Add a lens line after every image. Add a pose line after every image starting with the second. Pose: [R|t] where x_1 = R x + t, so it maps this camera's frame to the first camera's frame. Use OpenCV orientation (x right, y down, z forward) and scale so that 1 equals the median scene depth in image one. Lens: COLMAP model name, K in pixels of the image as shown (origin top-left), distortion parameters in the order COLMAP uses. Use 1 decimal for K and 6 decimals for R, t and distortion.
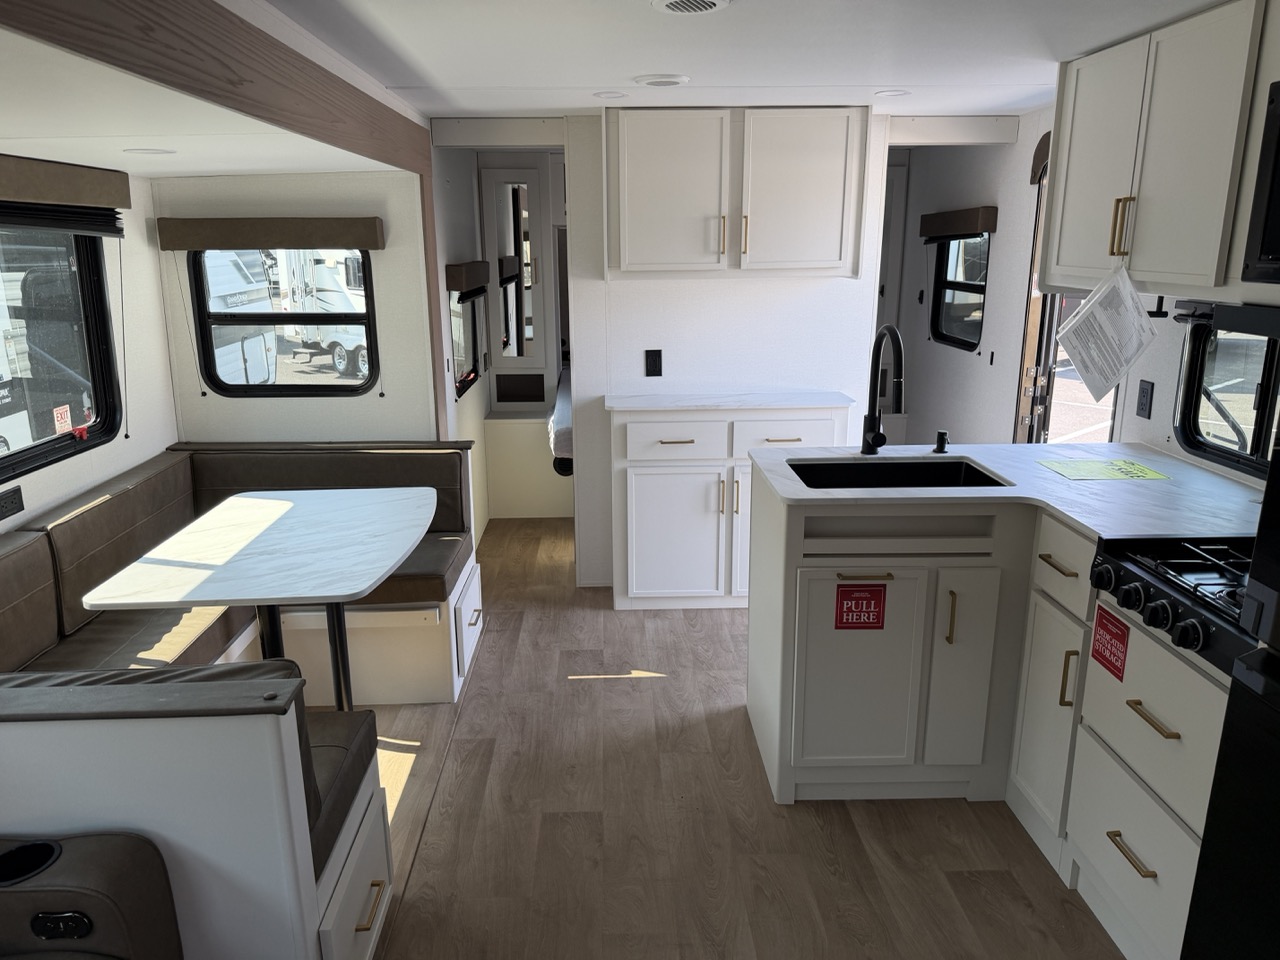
lens RADIAL K [[899.8, 0, 633.1], [0, 899.8, 476.3], [0, 0, 1]] dist [0.077557, -0.104153]
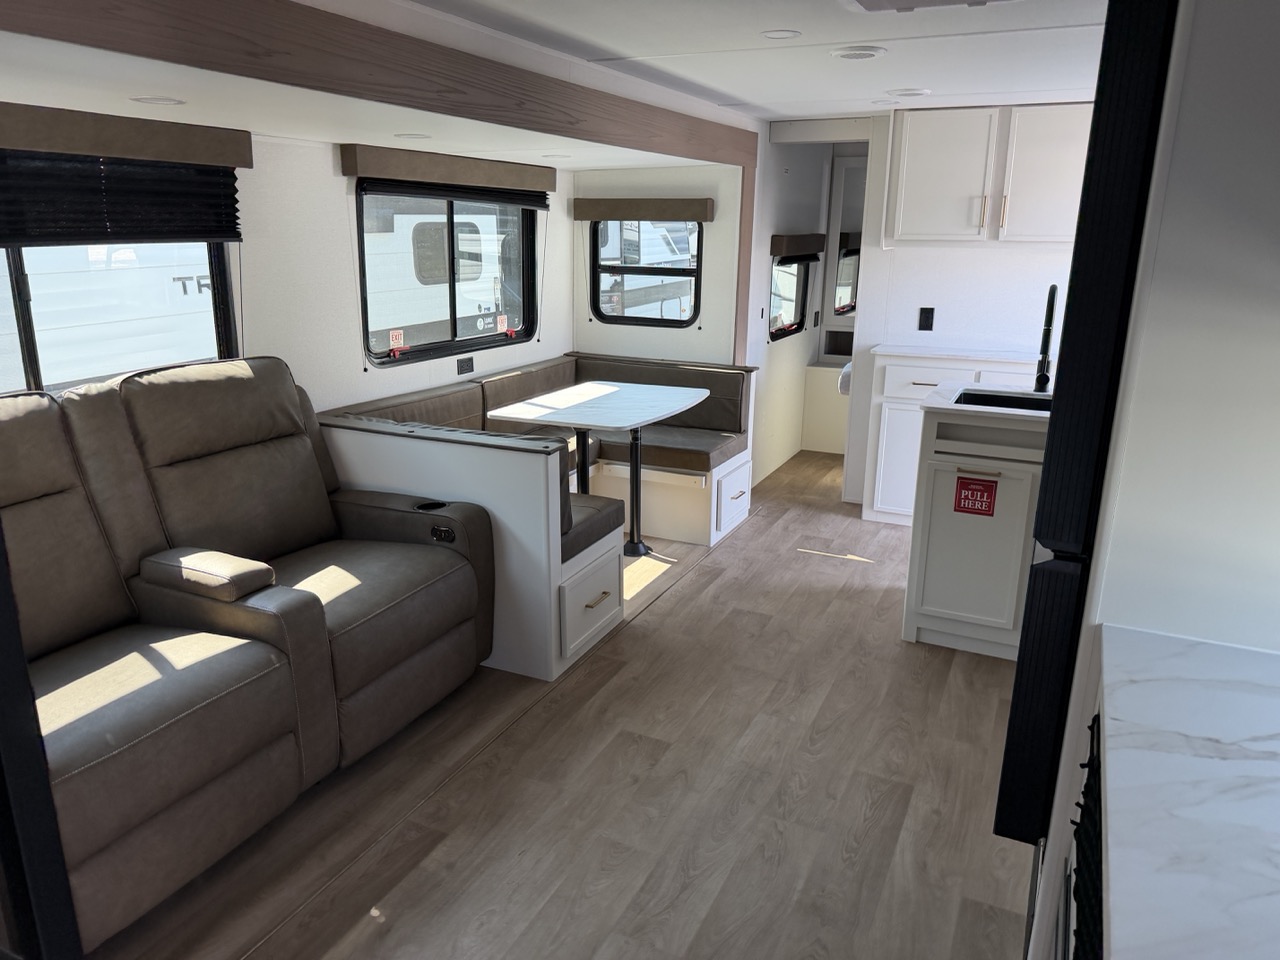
lens RADIAL K [[899.8, 0, 638.0], [0, 899.8, 488.0], [0, 0, 1]] dist [0.077557, -0.104153]
pose [[0.889720, 0.142296, -0.433762, 0.259892], [-0.128839, 0.989822, 0.060442, 0.077869], [0.437948, 0.002109, 0.898998, -0.269188]]
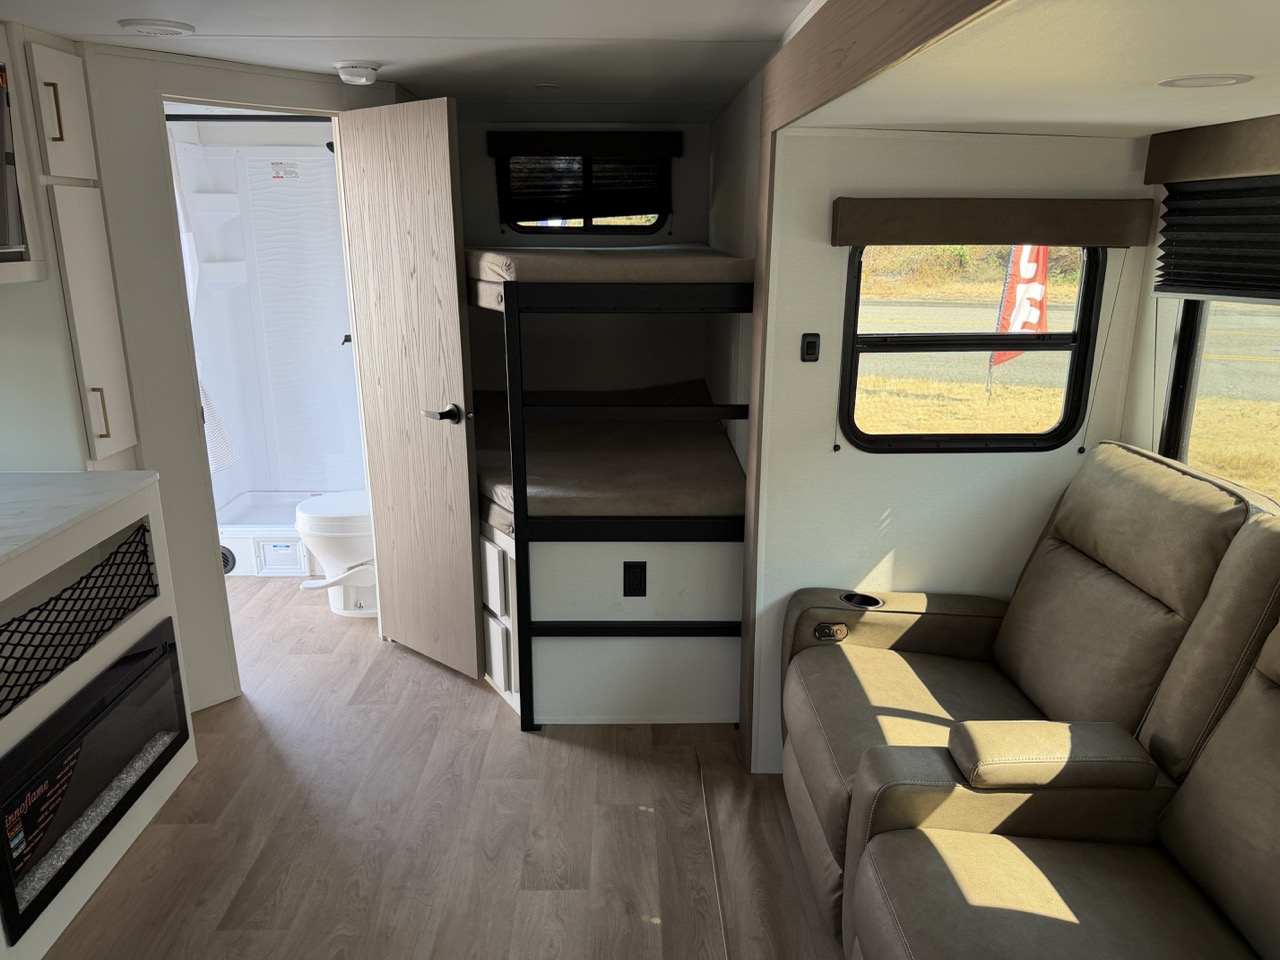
lens RADIAL K [[899.8, 0, 640.7], [0, 899.8, 481.8], [0, 0, 1]] dist [0.077557, -0.104153]
pose [[-0.999938, -0.003974, 0.010423, -0.096003], [0.001801, 0.864570, 0.502510, -0.147901], [-0.011008, 0.502497, -0.864509, 0.550427]]
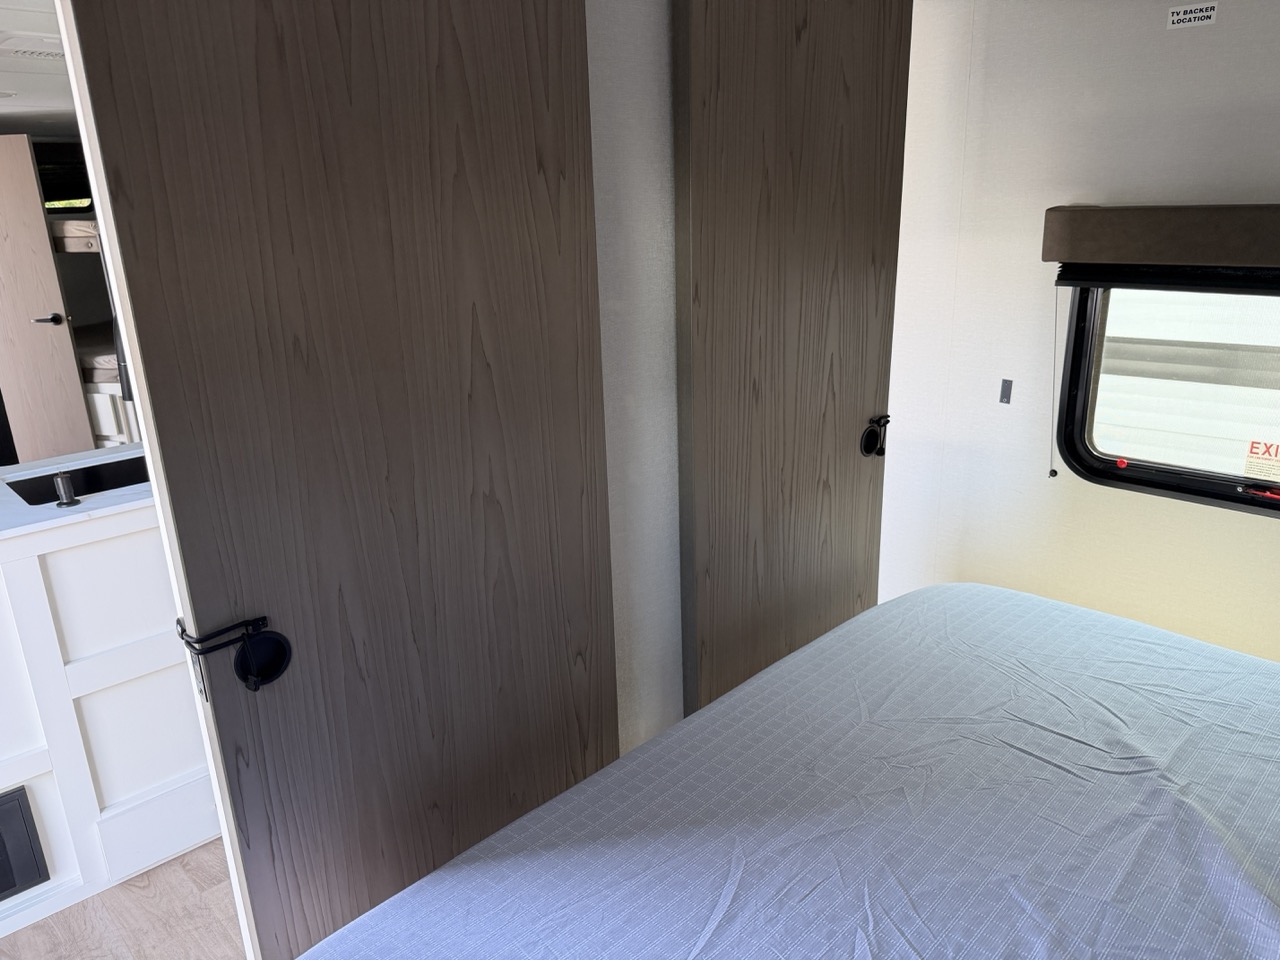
lens RADIAL K [[899.8, 0, 634.9], [0, 899.8, 475.9], [0, 0, 1]] dist [0.077557, -0.104153]
pose [[-0.741496, 0.222175, -0.633105, 0.362428], [-0.135206, 0.874750, 0.465330, -0.345060], [0.657193, 0.430640, -0.618584, 1.350682]]
